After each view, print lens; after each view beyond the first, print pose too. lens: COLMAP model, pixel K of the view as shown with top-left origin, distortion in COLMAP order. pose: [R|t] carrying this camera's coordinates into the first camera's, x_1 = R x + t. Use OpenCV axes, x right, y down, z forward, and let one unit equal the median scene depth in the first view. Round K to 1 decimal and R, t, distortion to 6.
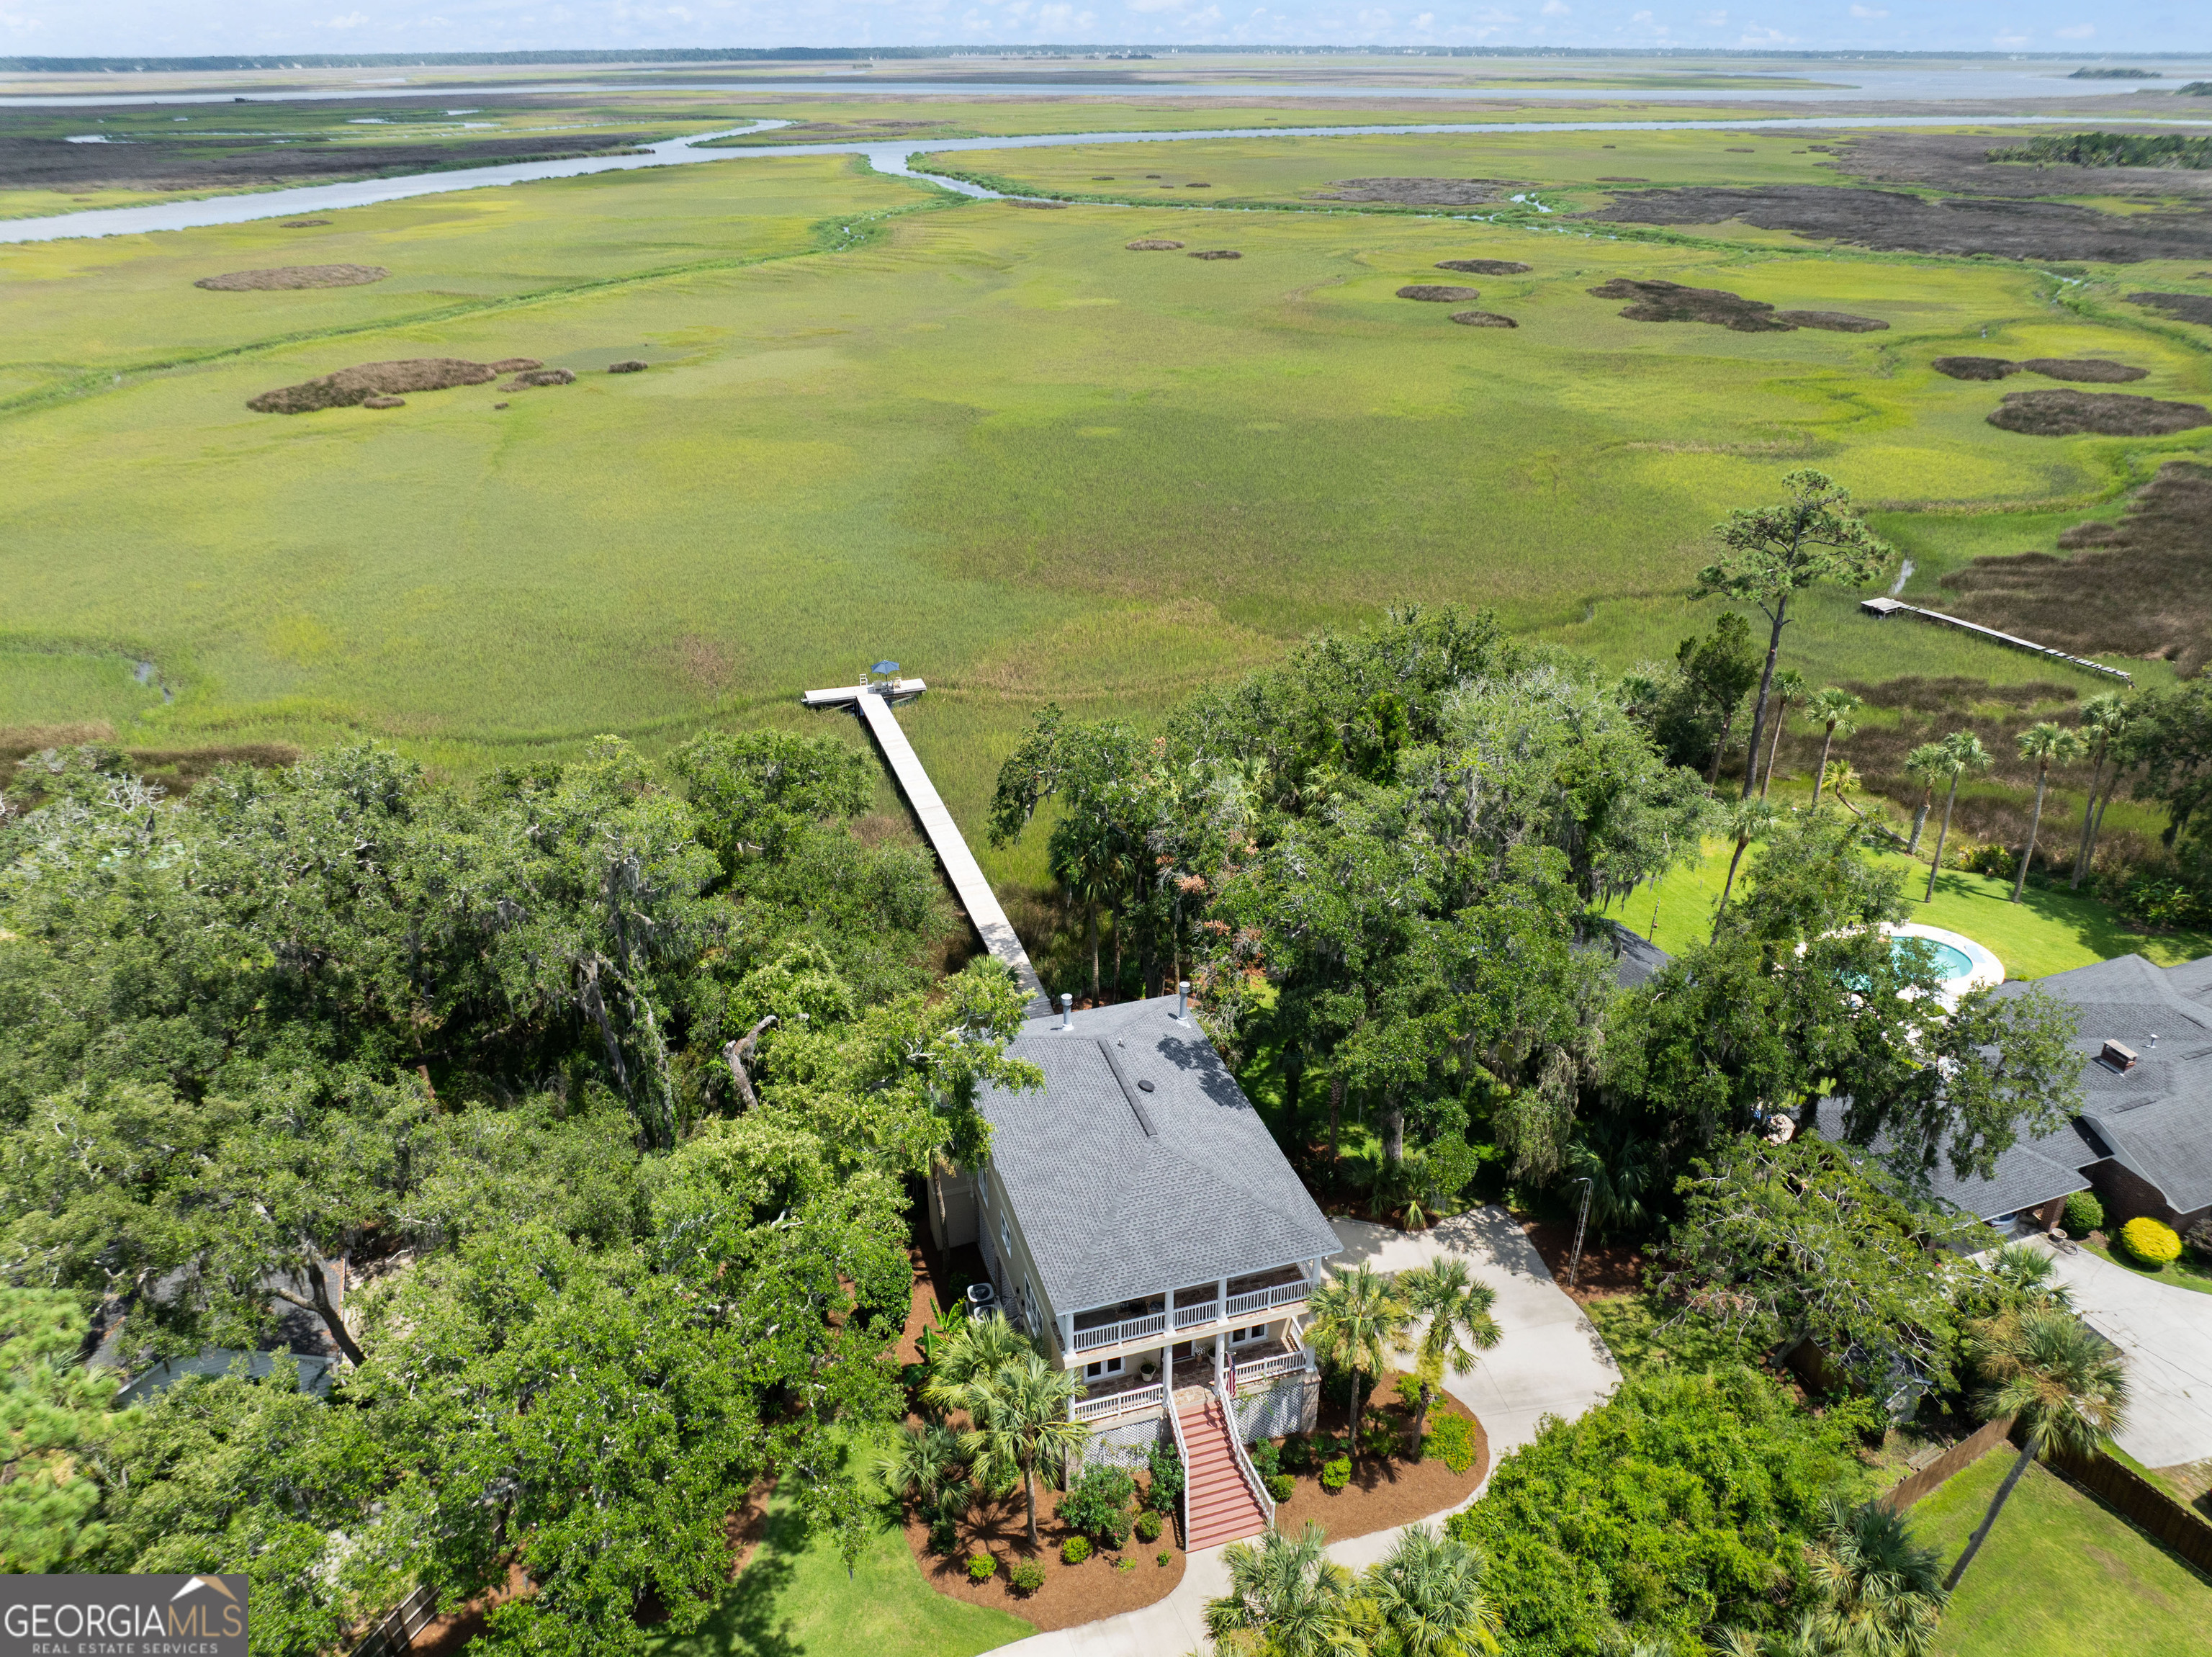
lens RADIAL K [[1587.1, 0, 1105.7], [0, 1587.1, 818.8], [0, 0, 1]] dist [-0.049538, 0.015892]
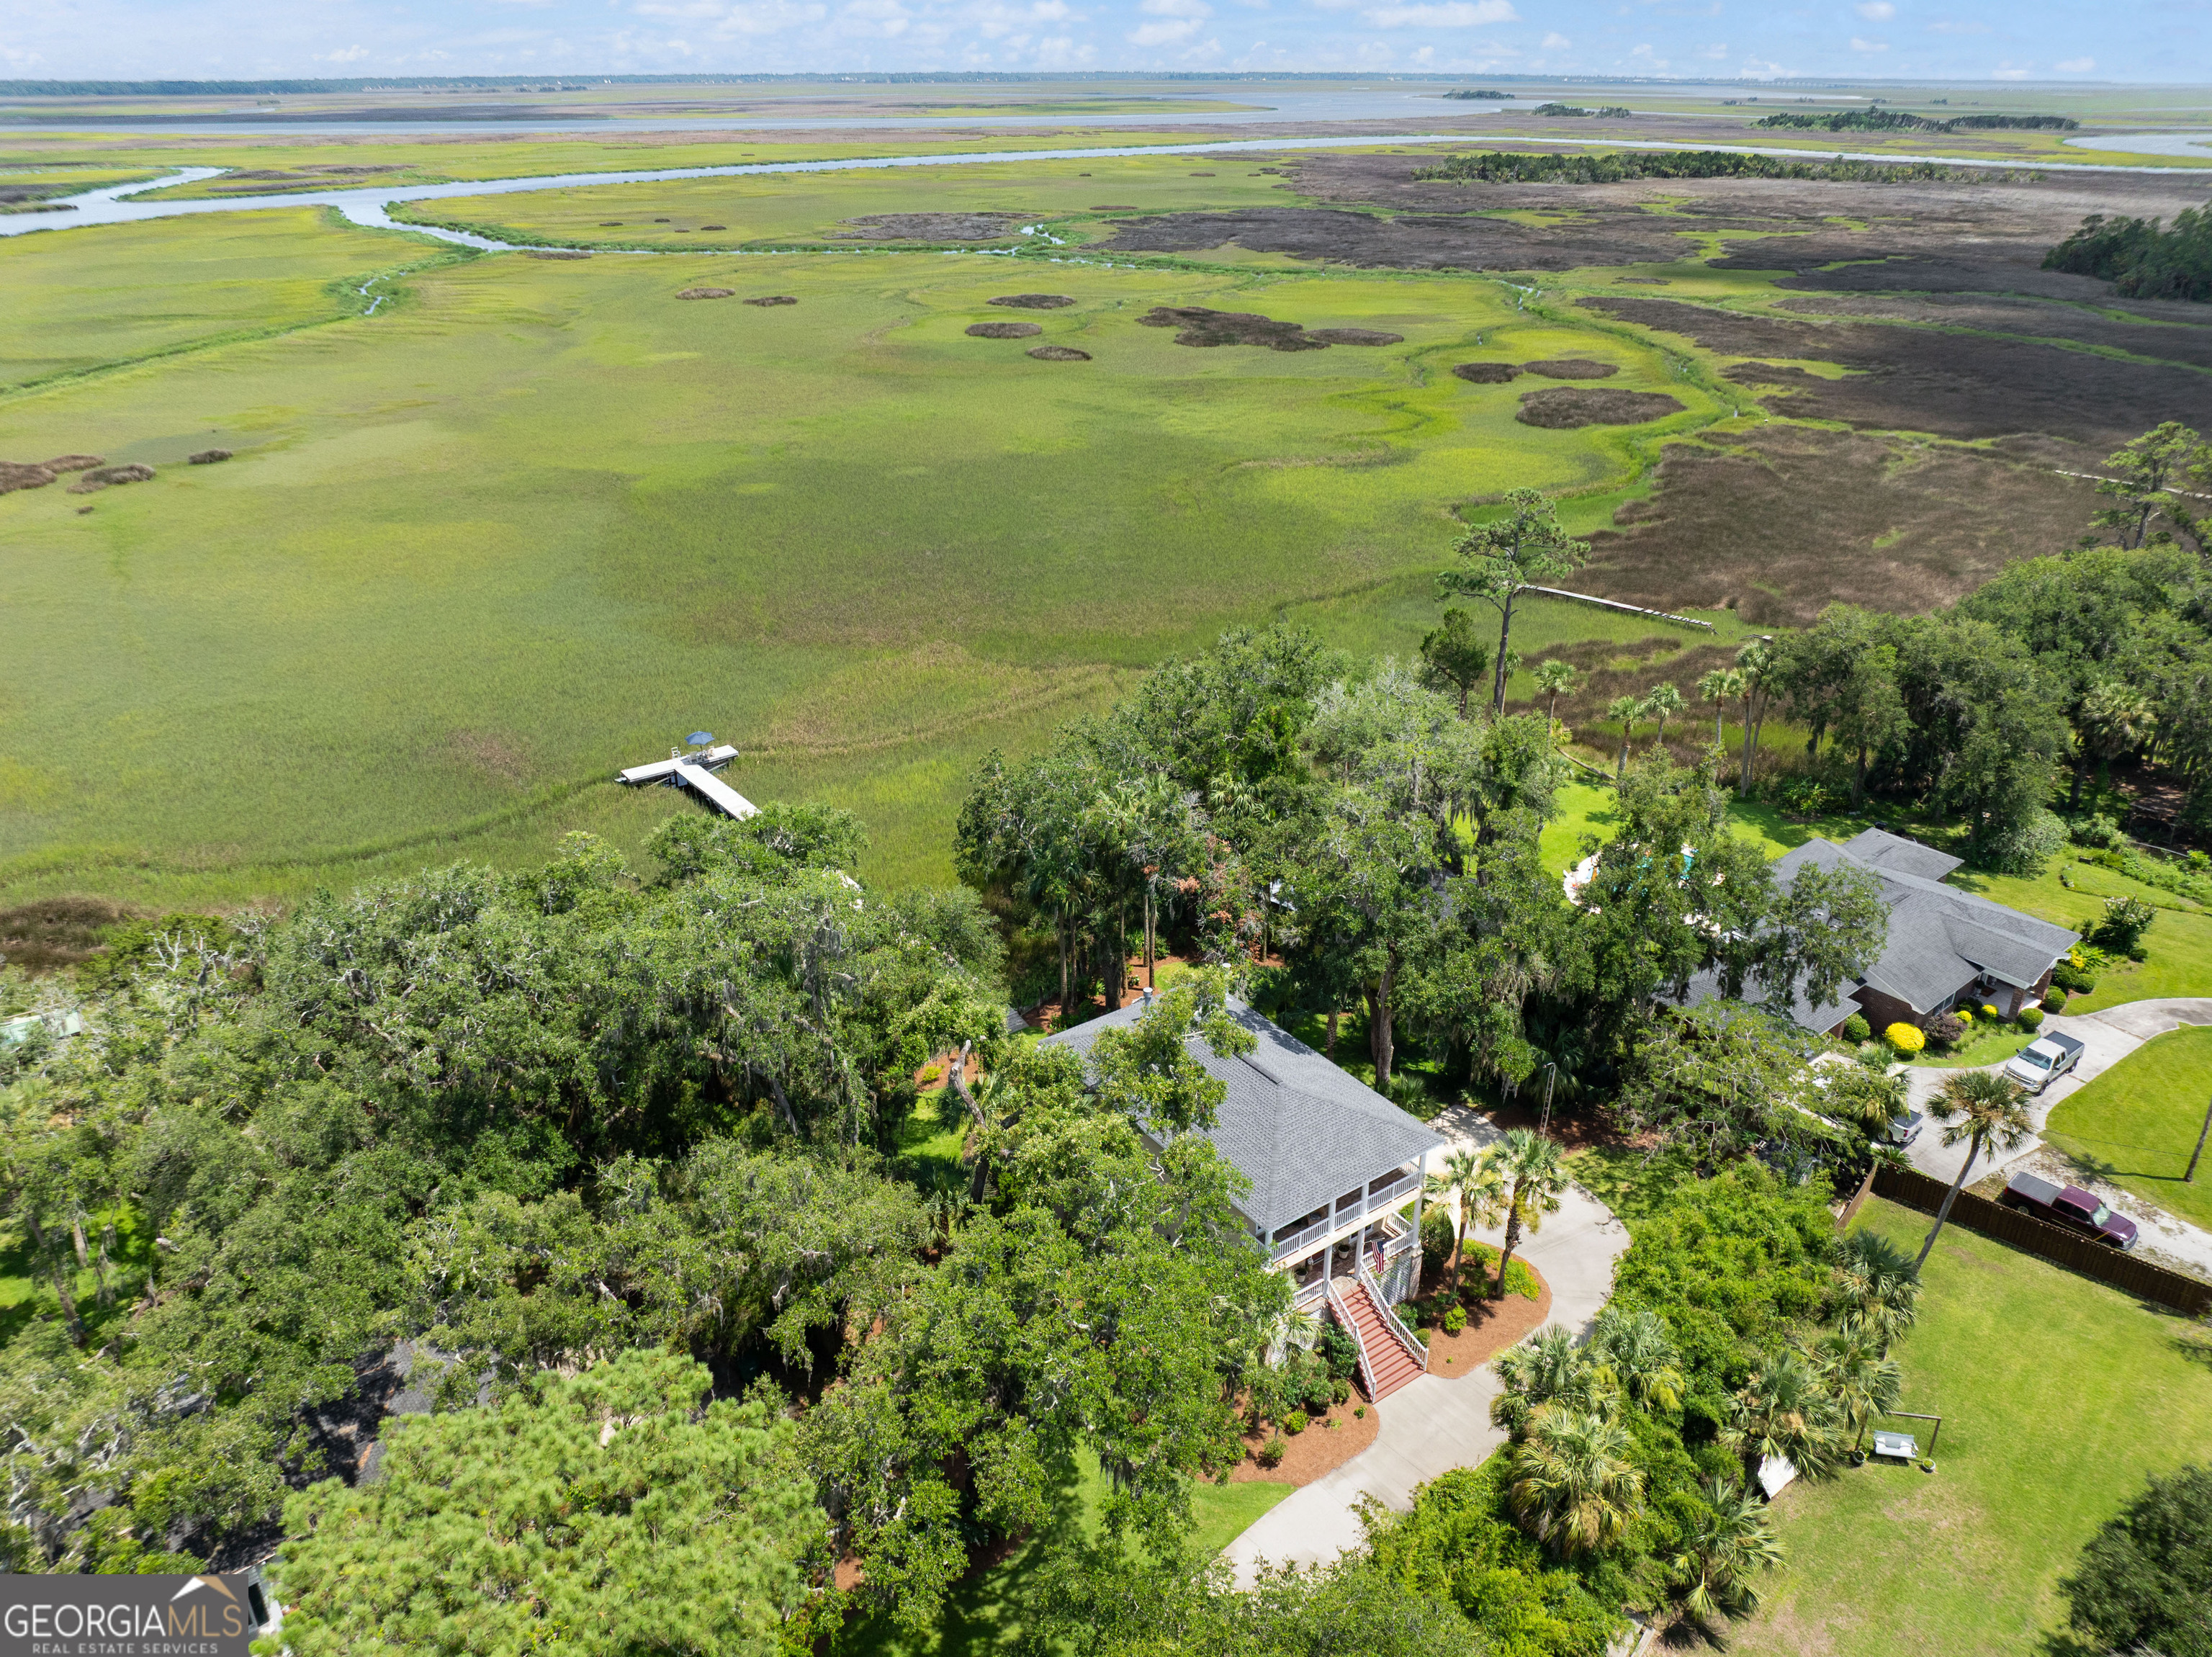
lens RADIAL K [[1587.1, 0, 1104.2], [0, 1587.1, 823.2], [0, 0, 1]] dist [-0.049538, 0.015892]
pose [[0.948210, -0.134512, 0.287757, -0.192567], [0.137770, 0.990423, 0.008996, -0.013282], [-0.286211, 0.031114, 0.957661, -0.065312]]
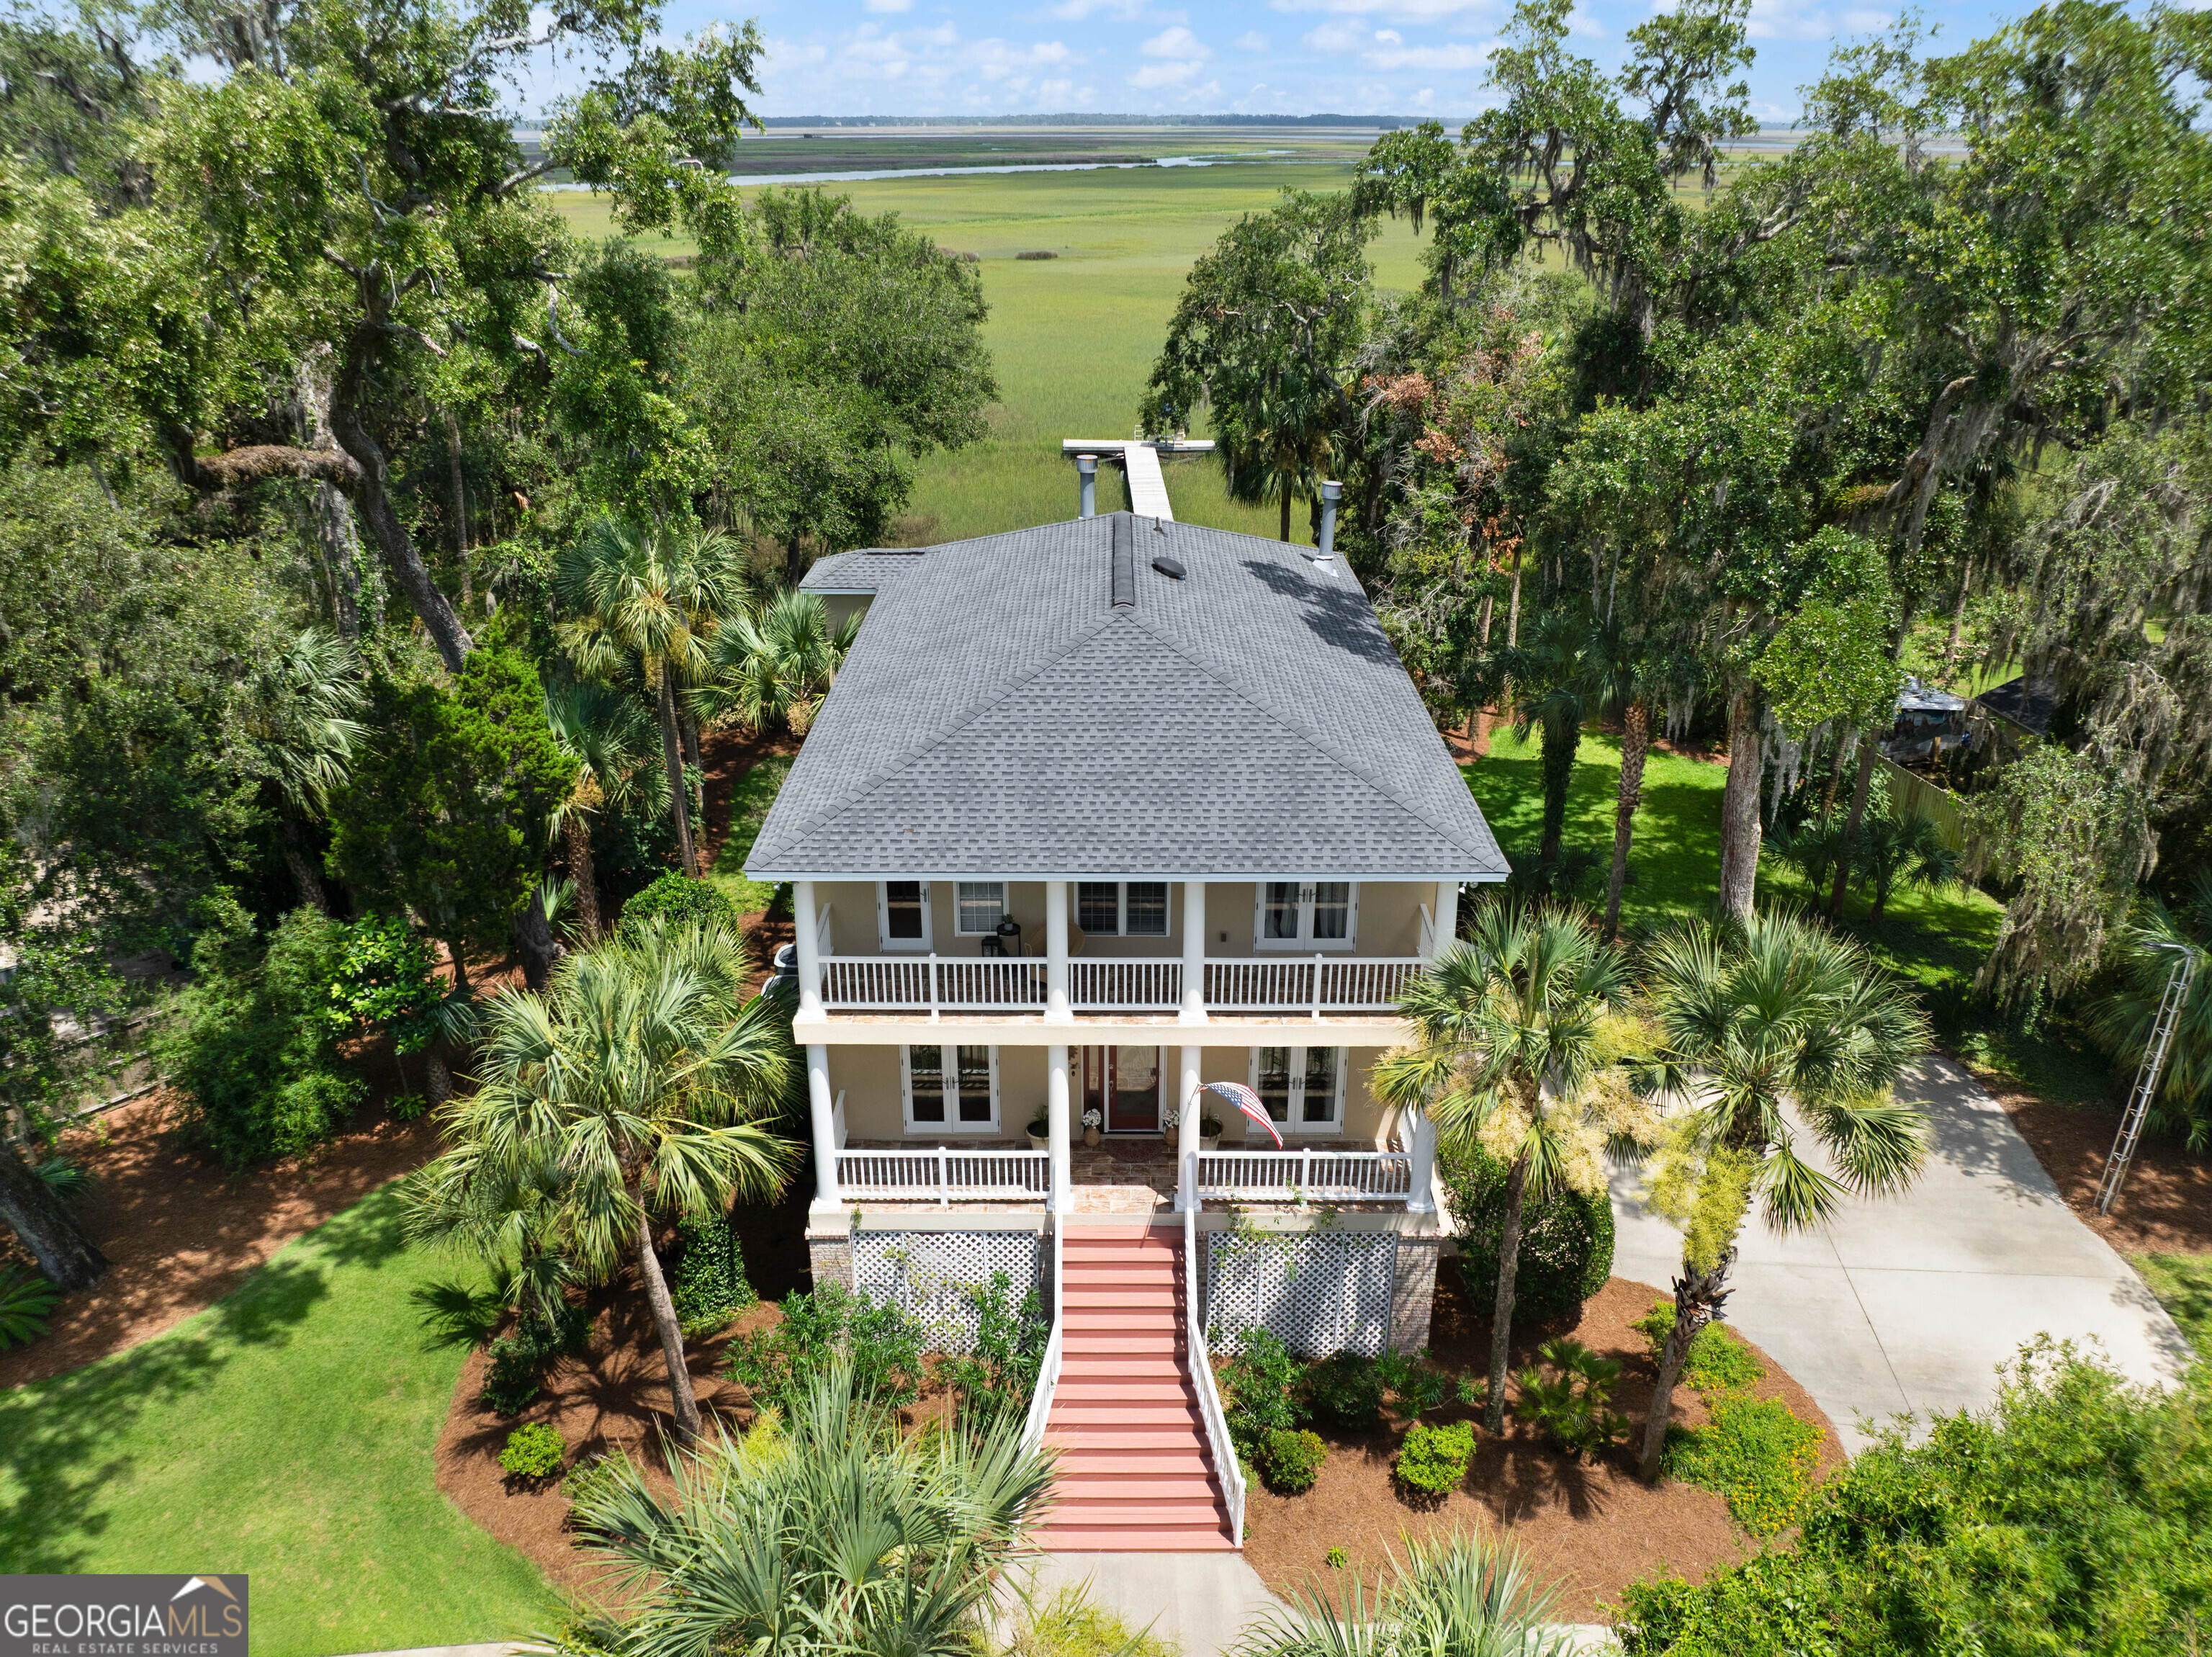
lens RADIAL K [[1587.1, 0, 1102.0], [0, 1587.1, 818.3], [0, 0, 1]] dist [-0.049538, 0.015892]
pose [[0.952866, 0.123443, -0.277143, 0.069930], [-0.135149, 0.990547, -0.023467, 0.122476], [0.271626, 0.059816, 0.960542, 0.259012]]
